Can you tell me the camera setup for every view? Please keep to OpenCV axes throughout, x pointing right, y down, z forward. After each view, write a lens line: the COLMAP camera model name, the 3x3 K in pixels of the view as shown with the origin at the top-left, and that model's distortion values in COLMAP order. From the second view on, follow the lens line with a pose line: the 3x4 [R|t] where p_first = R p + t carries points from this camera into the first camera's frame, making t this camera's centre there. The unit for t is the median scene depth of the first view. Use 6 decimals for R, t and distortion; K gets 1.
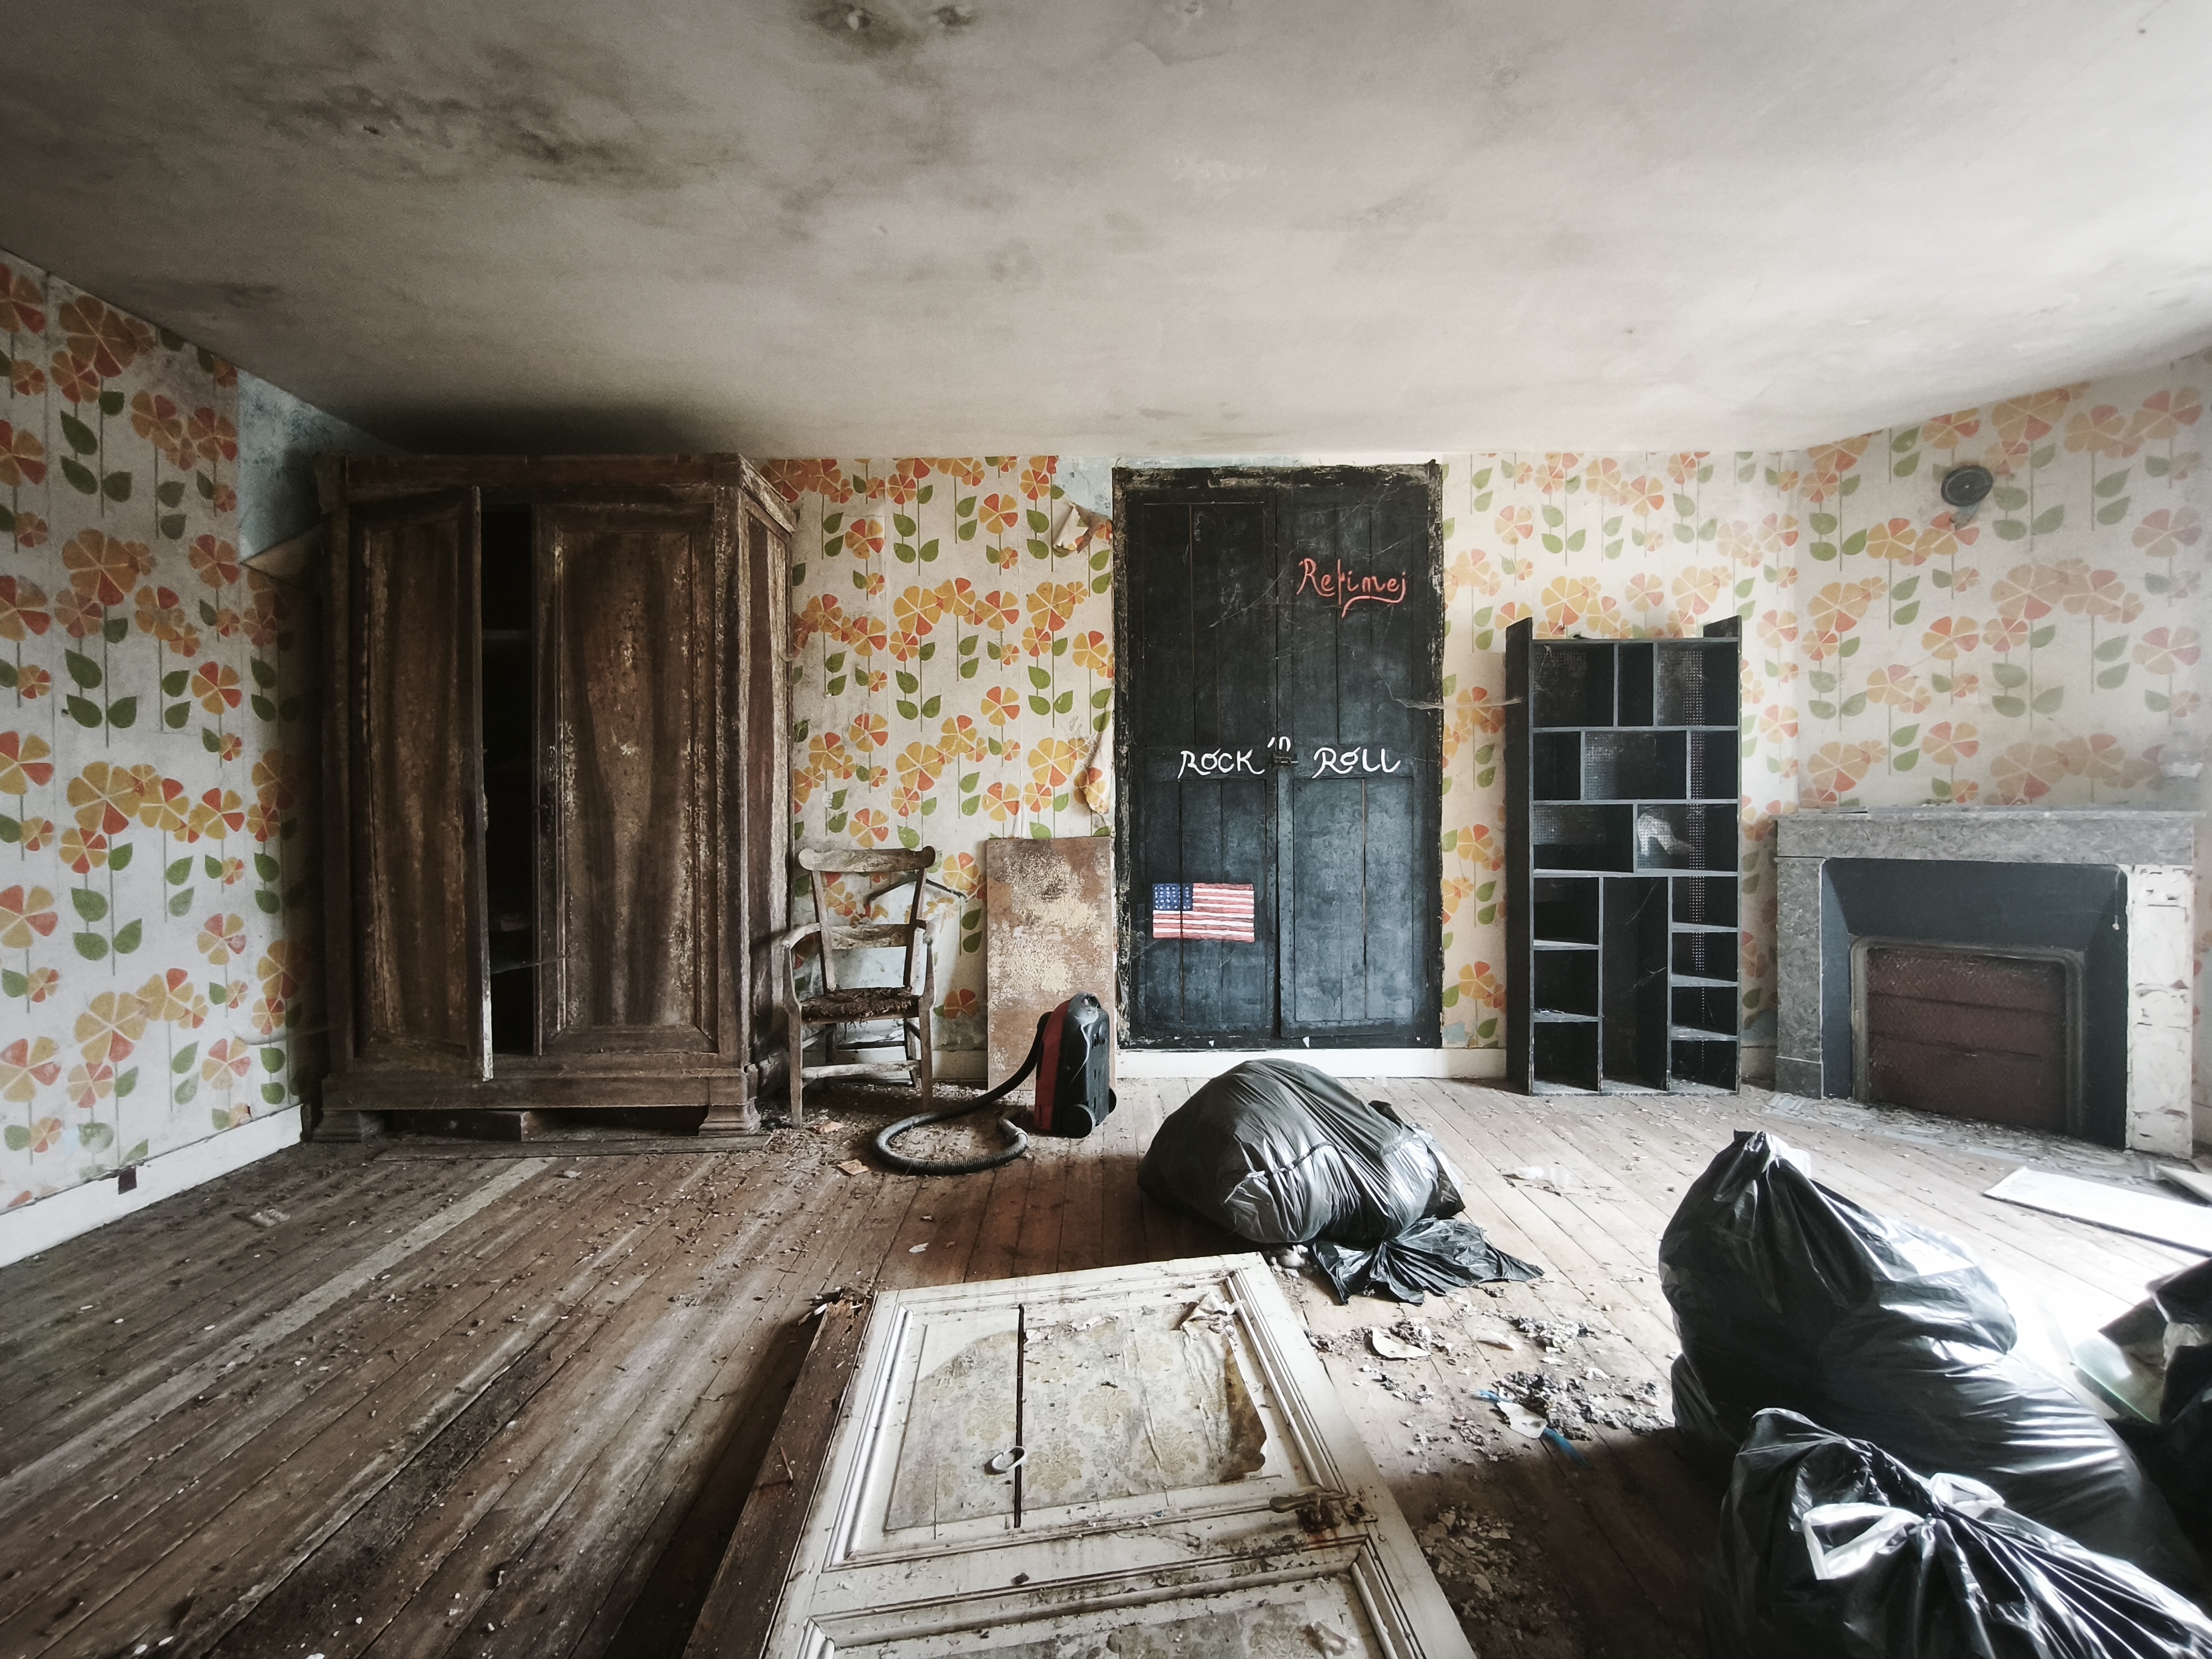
lens RADIAL K [[935.4, 0, 1113.7], [0, 935.4, 825.5], [0, 0, 1]] dist [0.001259, -0.000160]
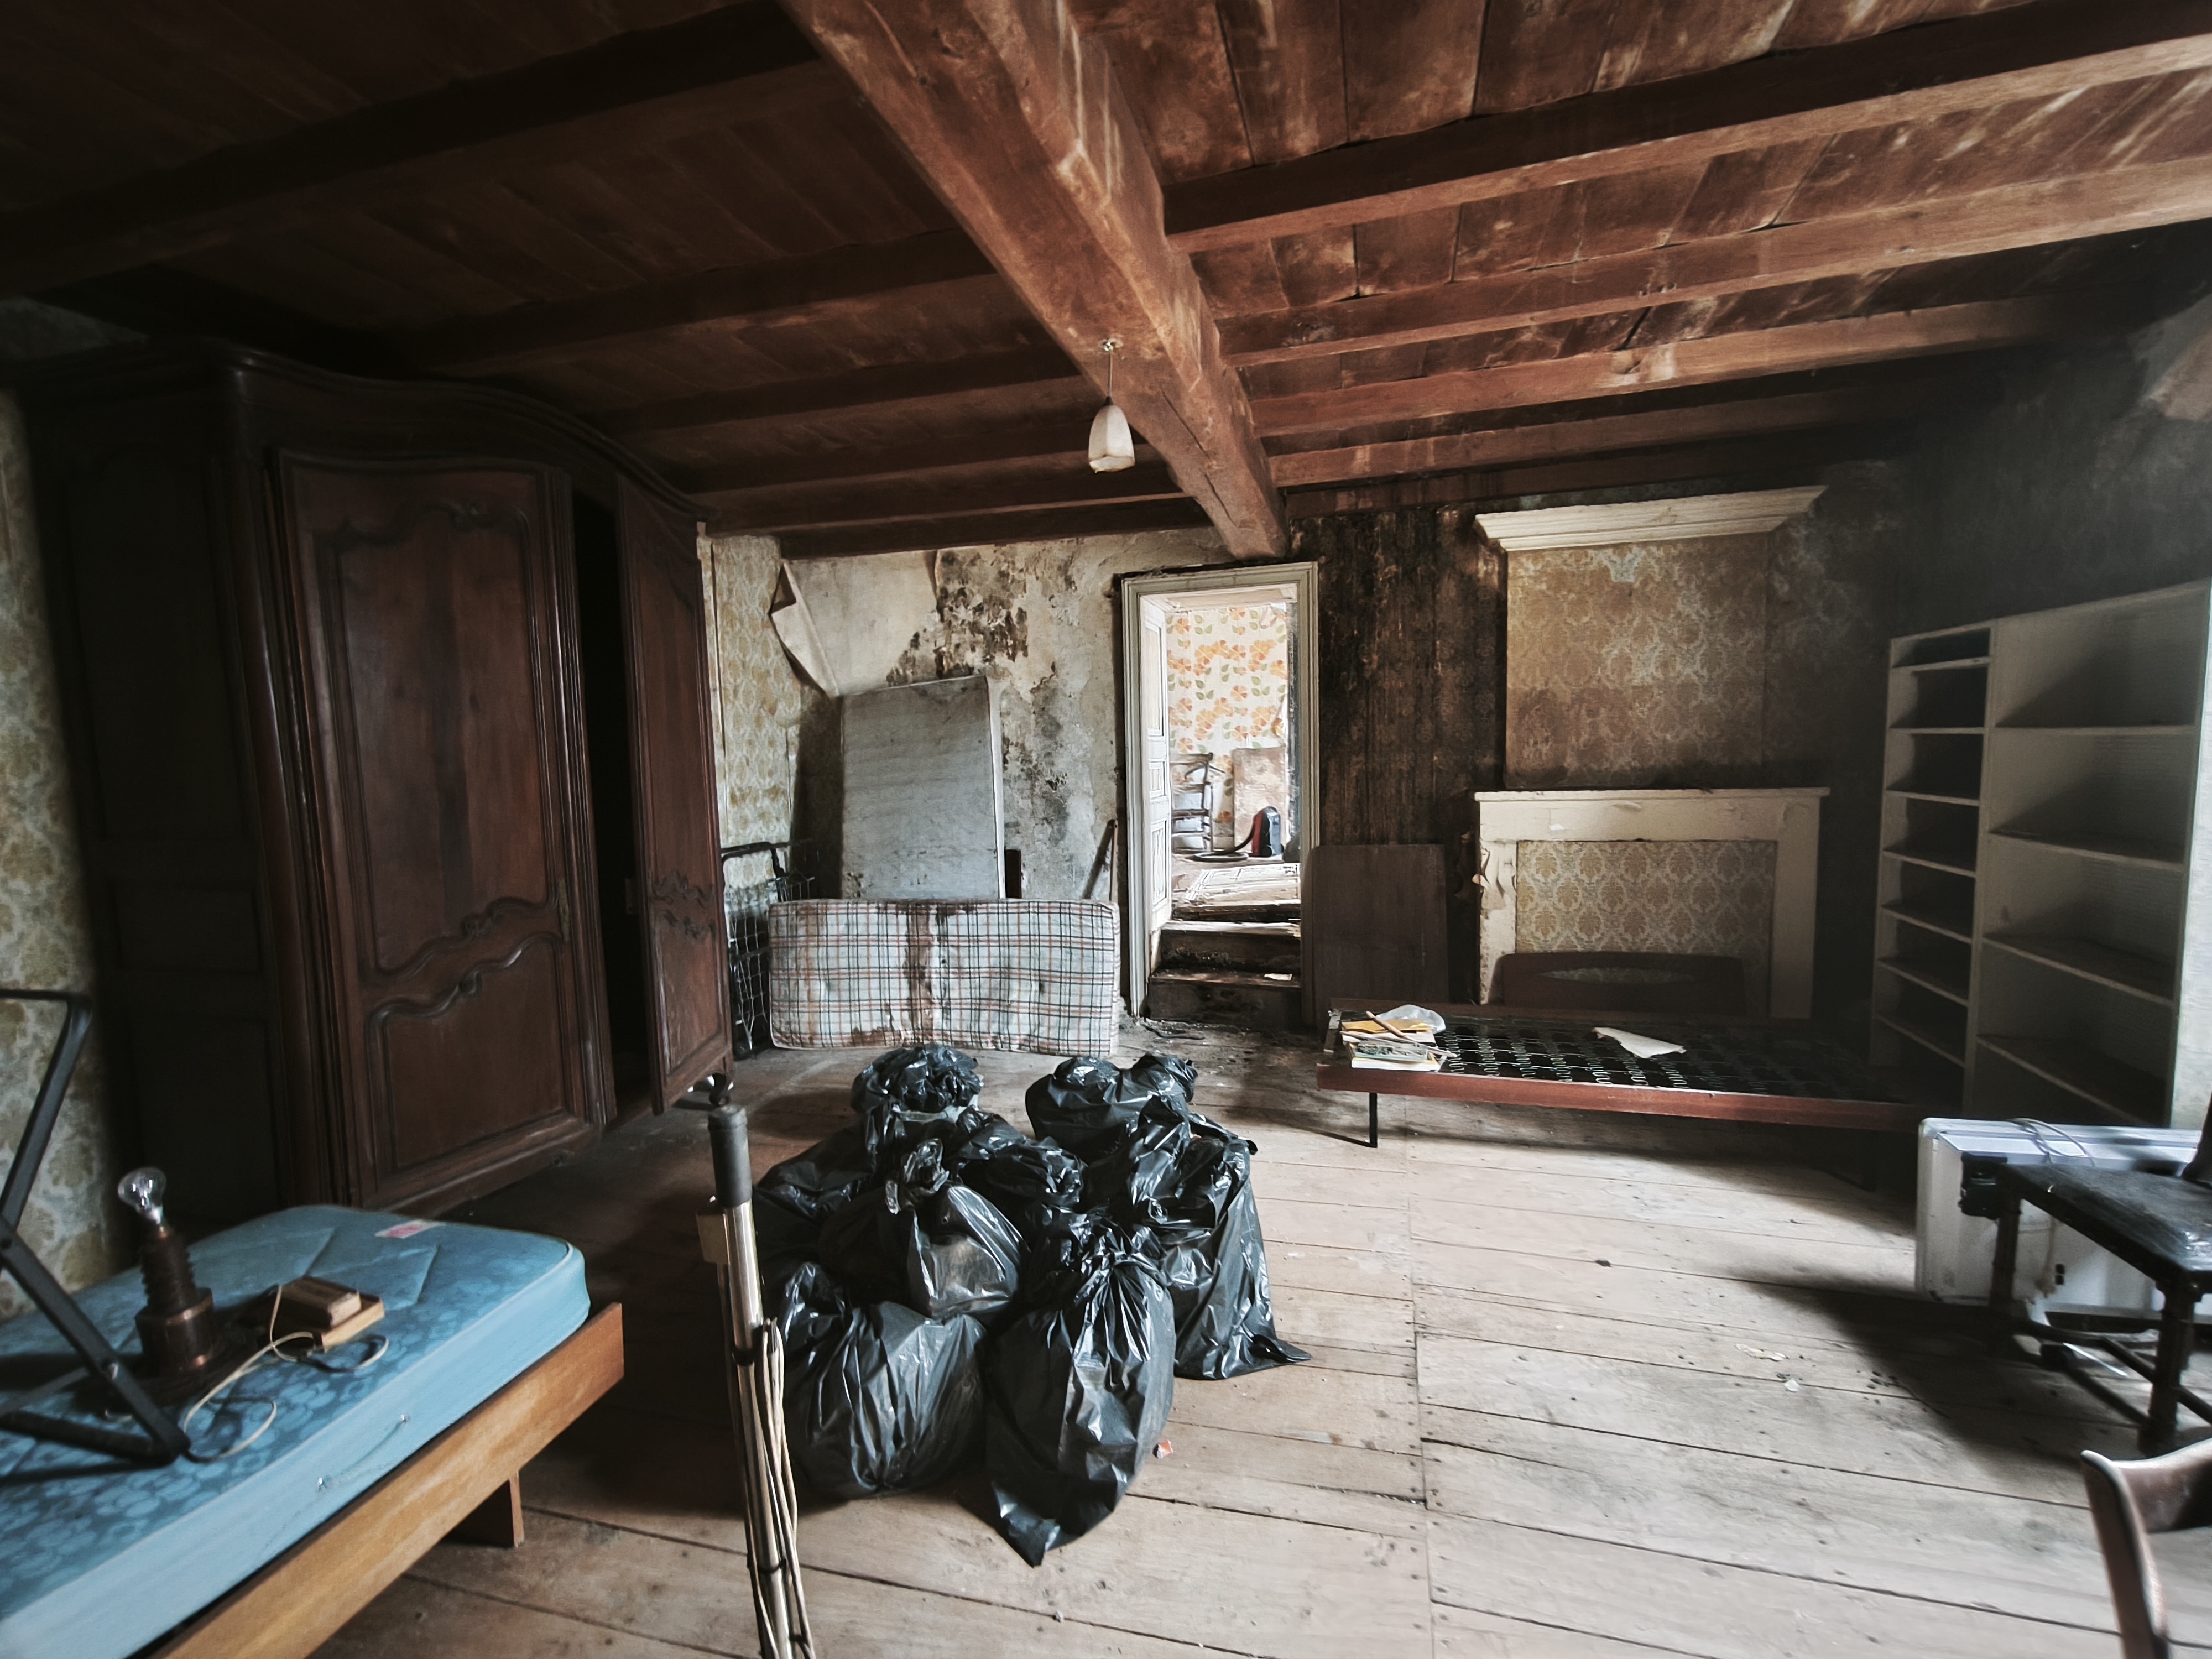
lens RADIAL K [[935.4, 0, 1113.7], [0, 935.4, 825.5], [0, 0, 1]] dist [0.001259, -0.000160]
pose [[0.960690, 0.000554, -0.277623, 0.247530], [0.021825, 0.996753, 0.077512, 0.018341], [0.276765, -0.080524, 0.957558, -1.480904]]
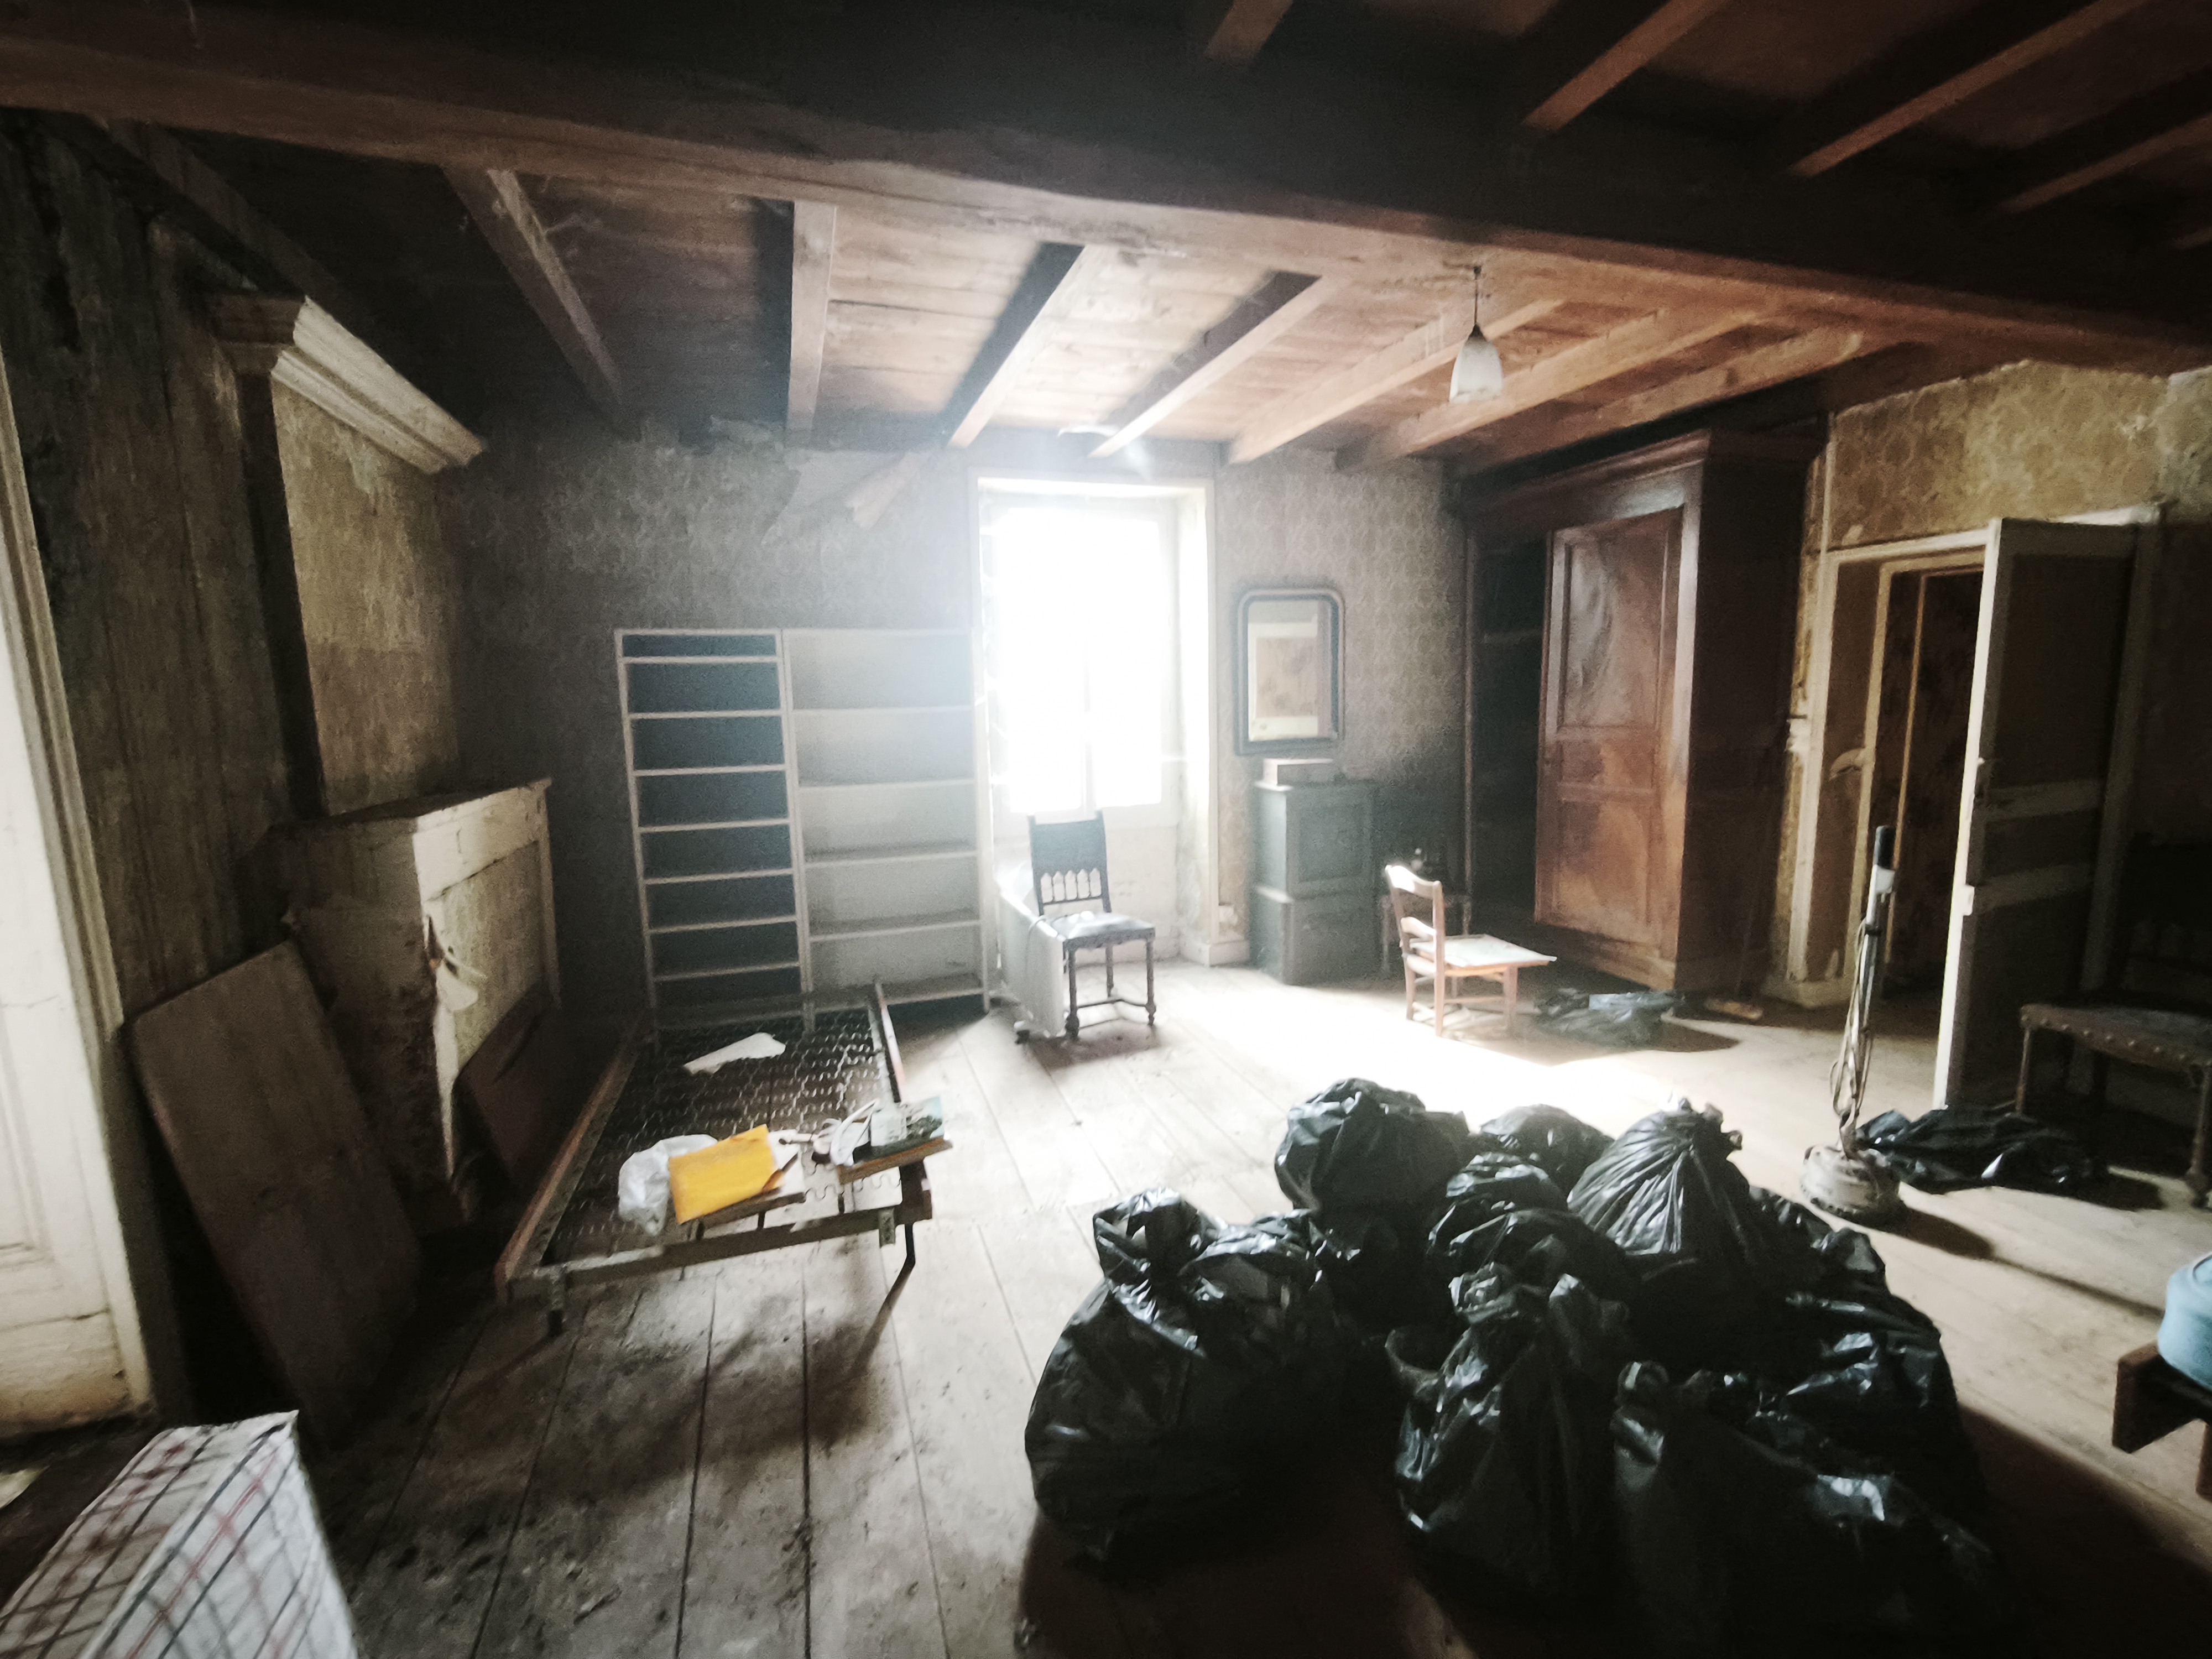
lens RADIAL K [[937.4, 0, 1107.1], [0, 937.4, 824.6], [0, 0, 1]] dist [-0.000500, -0.000468]
pose [[-0.304050, -0.123060, 0.944674, -0.440929], [0.031512, 0.989780, 0.139078, 0.004656], [-0.952135, 0.072055, -0.297065, -0.465633]]
